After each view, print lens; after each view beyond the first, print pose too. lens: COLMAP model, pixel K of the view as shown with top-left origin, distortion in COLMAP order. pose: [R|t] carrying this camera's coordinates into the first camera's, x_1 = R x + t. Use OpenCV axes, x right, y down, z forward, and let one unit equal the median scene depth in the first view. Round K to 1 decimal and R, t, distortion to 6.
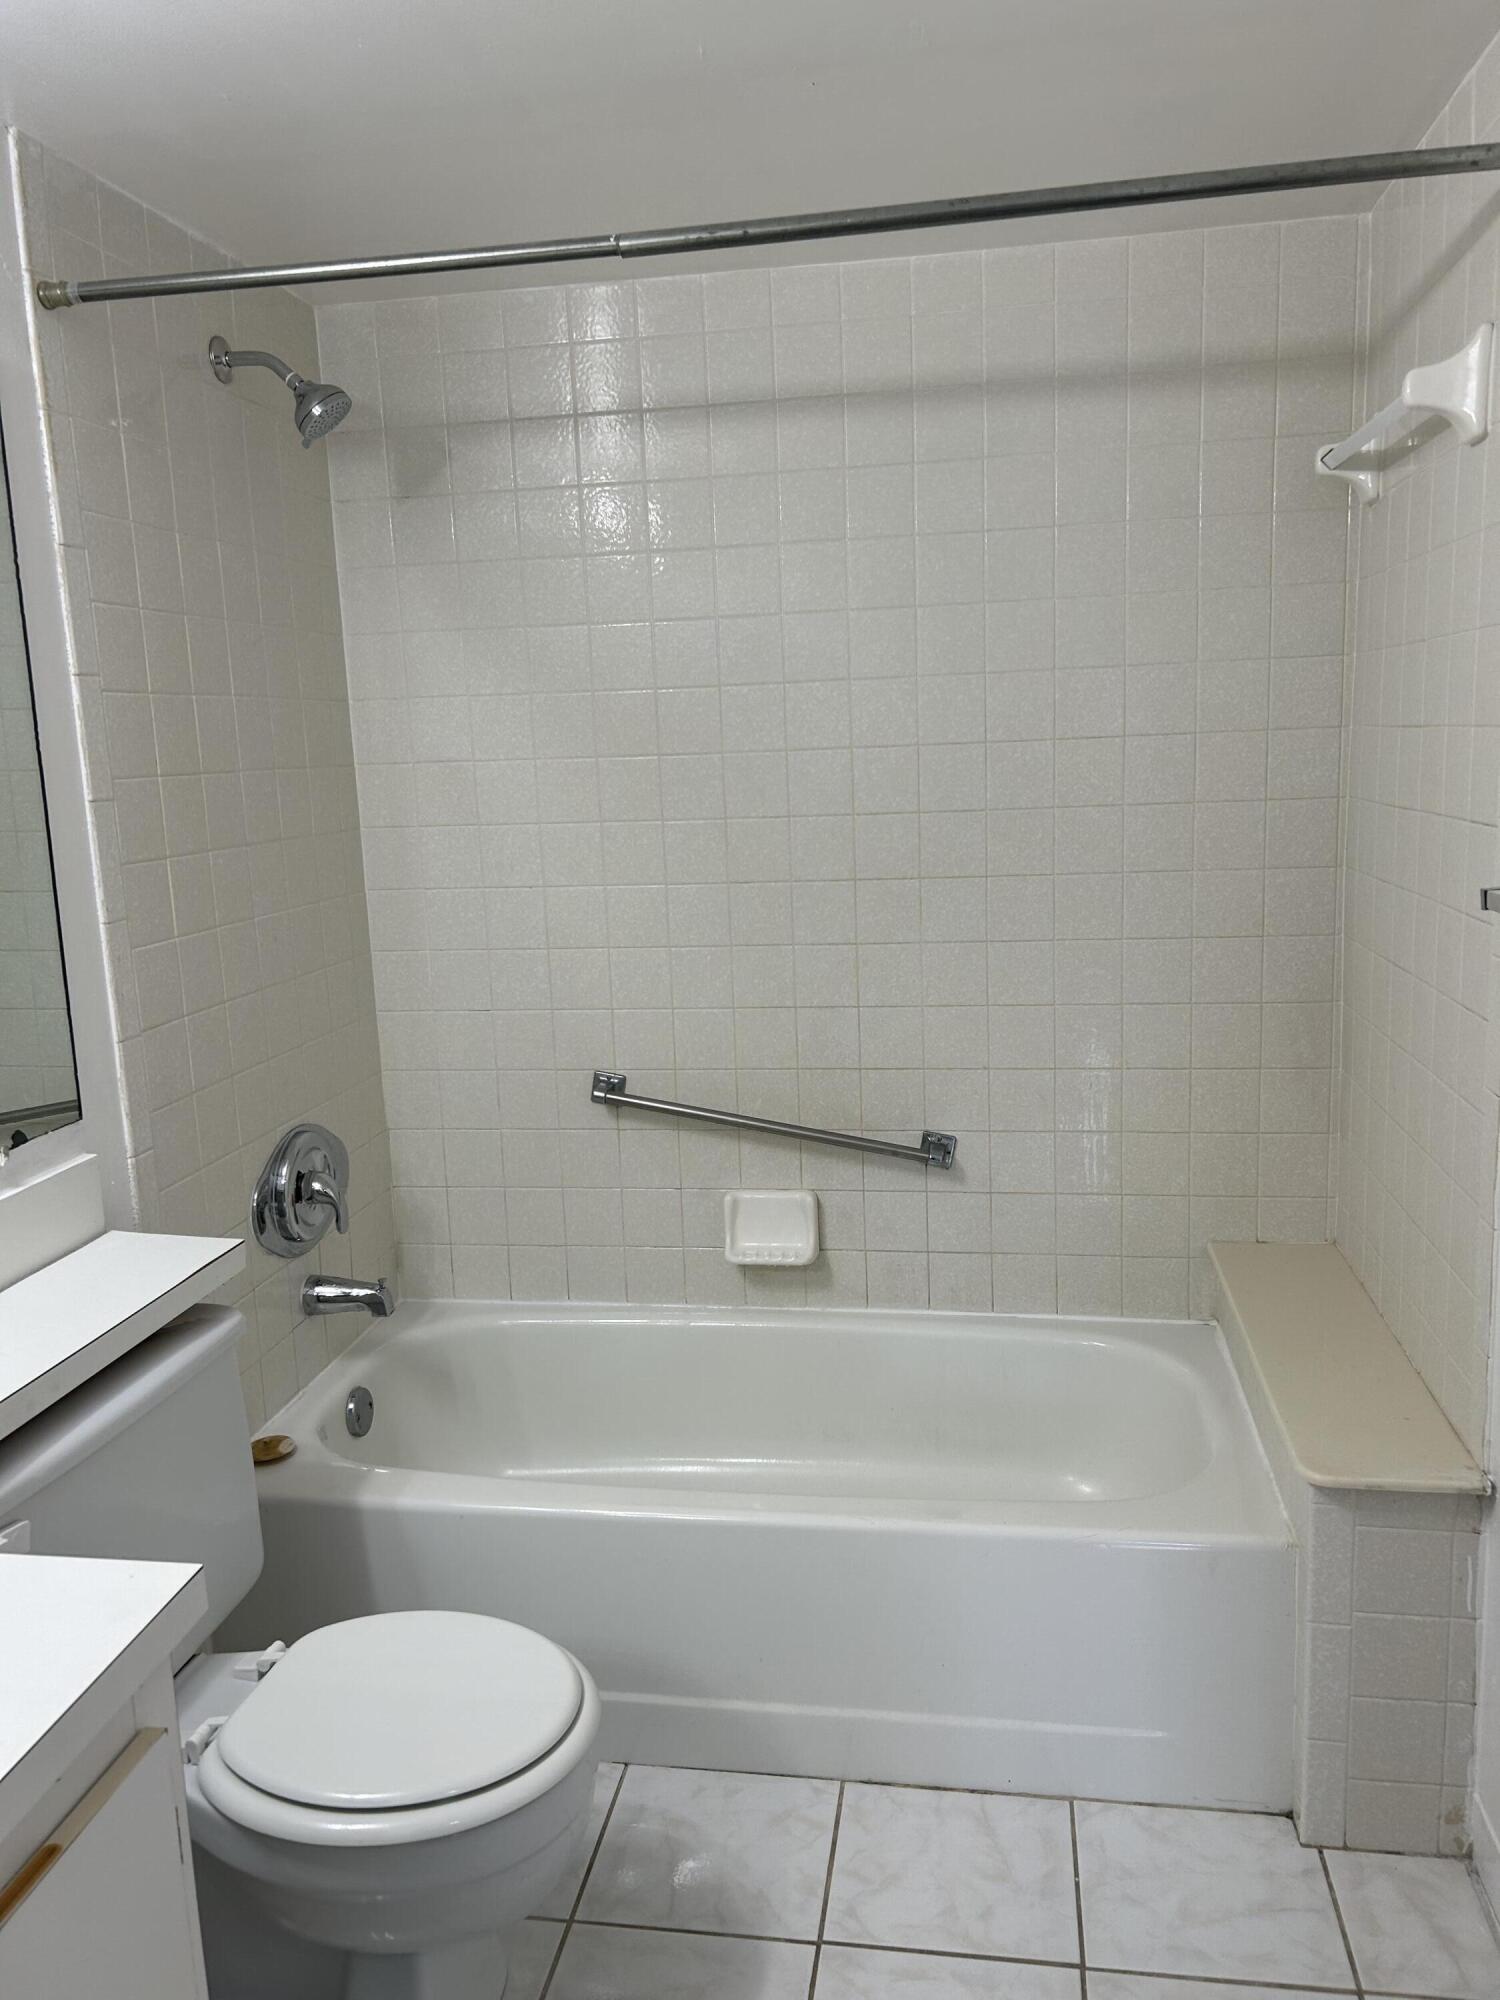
lens RADIAL K [[1517.0, 0, 747.1], [0, 1517.0, 1006.3], [0, 0, 1]] dist [0.037327, -0.037512]
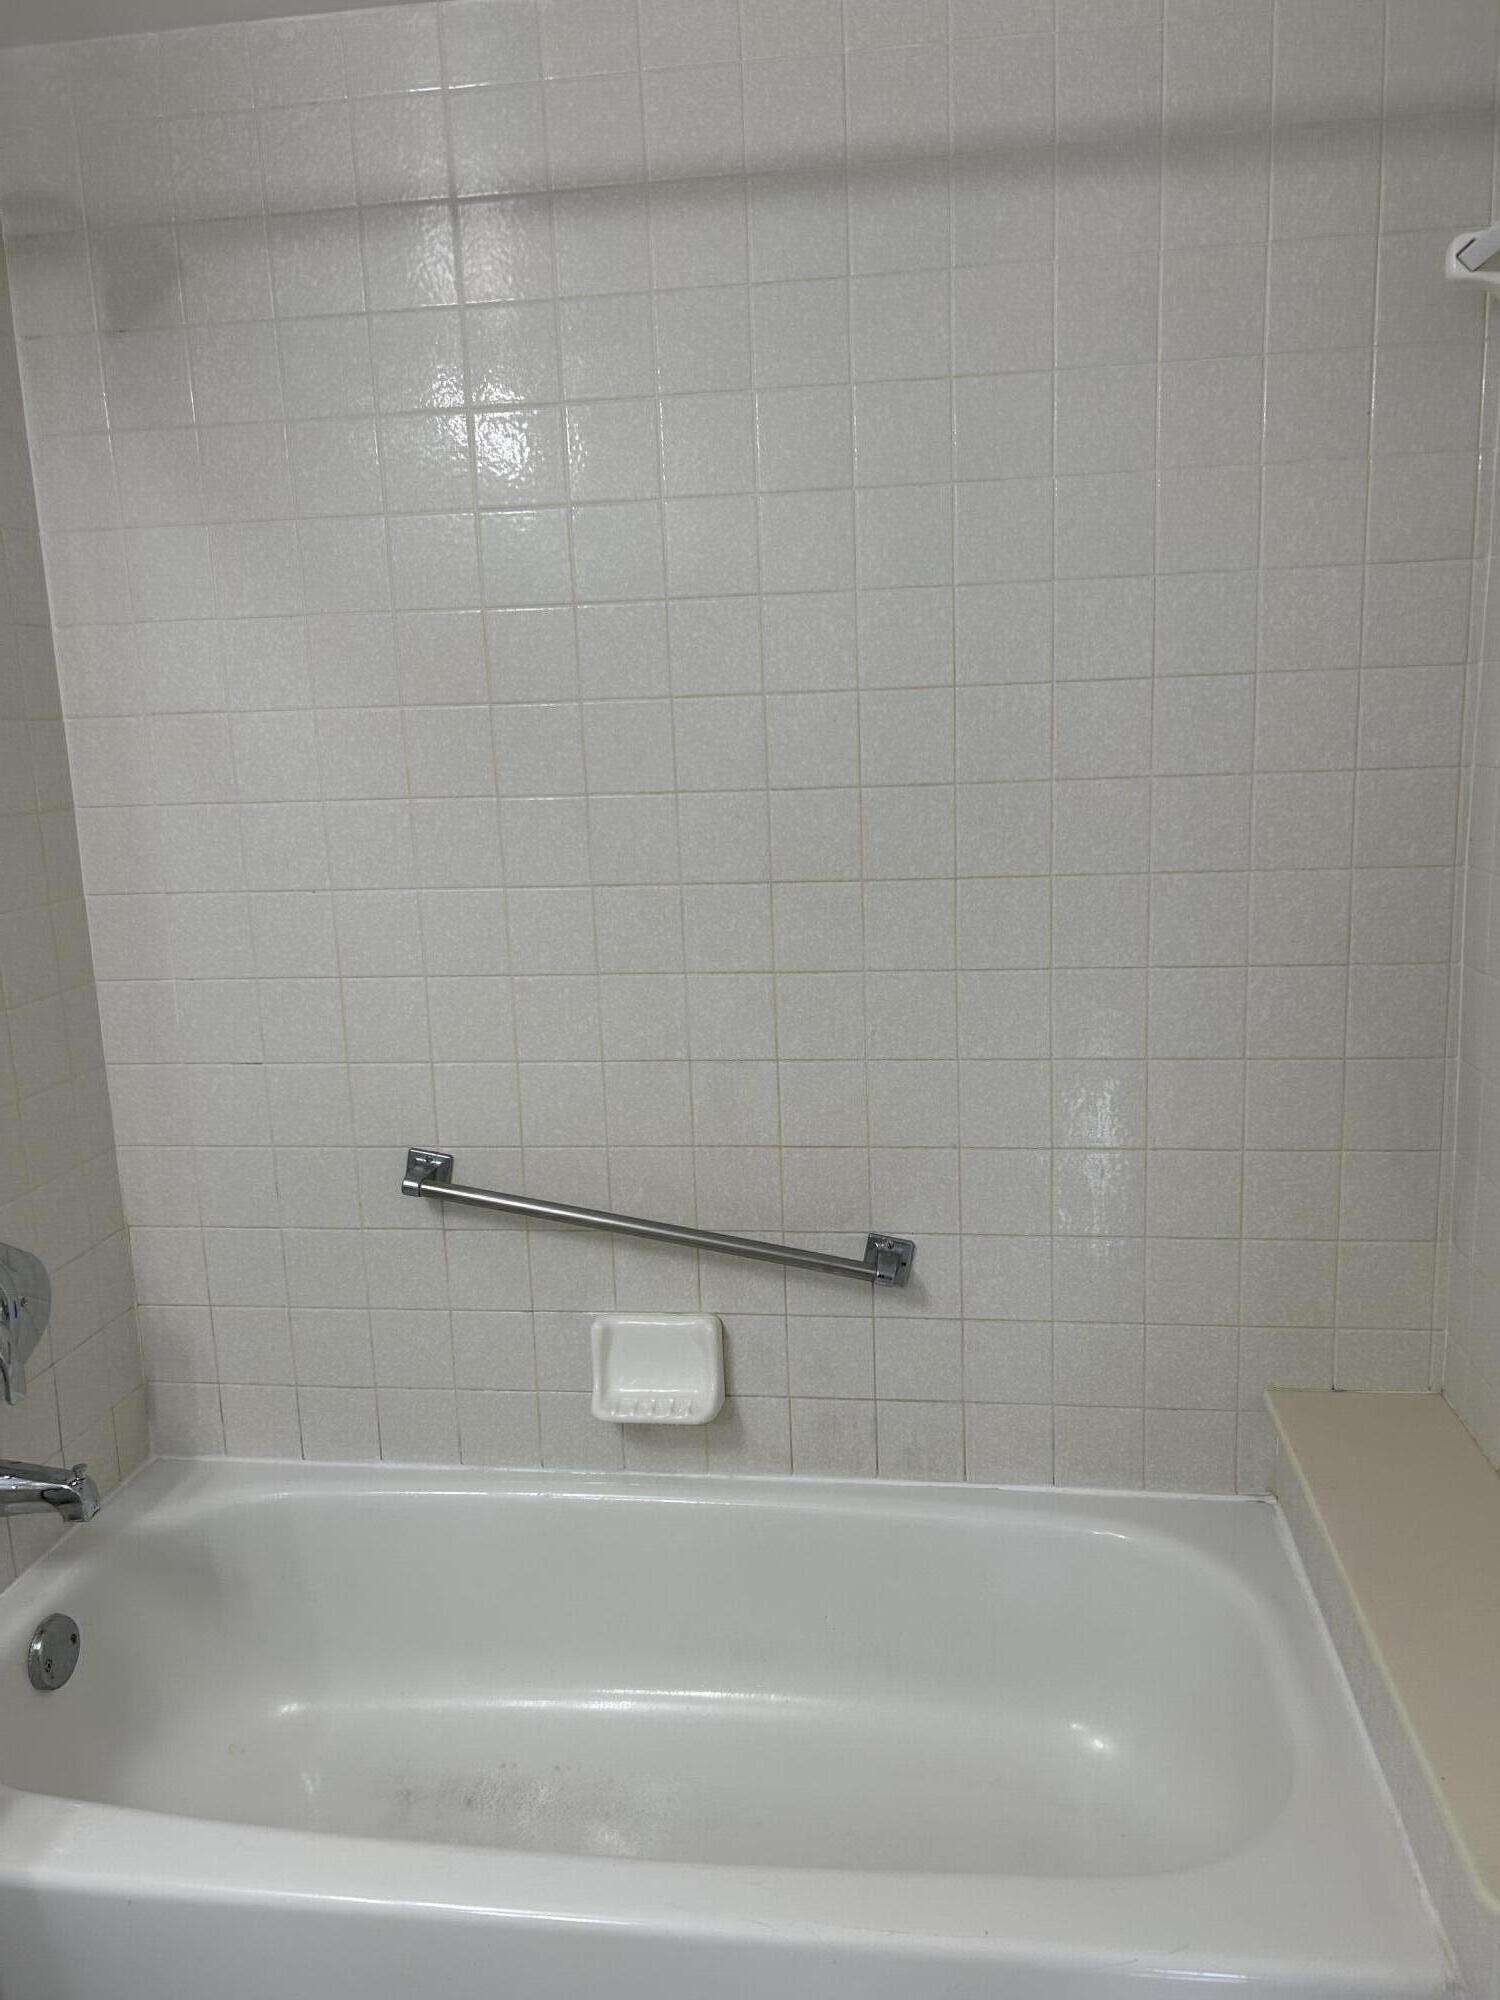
lens RADIAL K [[1517.0, 0, 764.9], [0, 1517.0, 996.5], [0, 0, 1]] dist [0.037327, -0.037512]
pose [[0.999499, -0.002774, 0.031534, 0.045974], [0.002431, 0.999937, 0.010916, -0.037860], [-0.031562, -0.010834, 0.999443, 0.292987]]
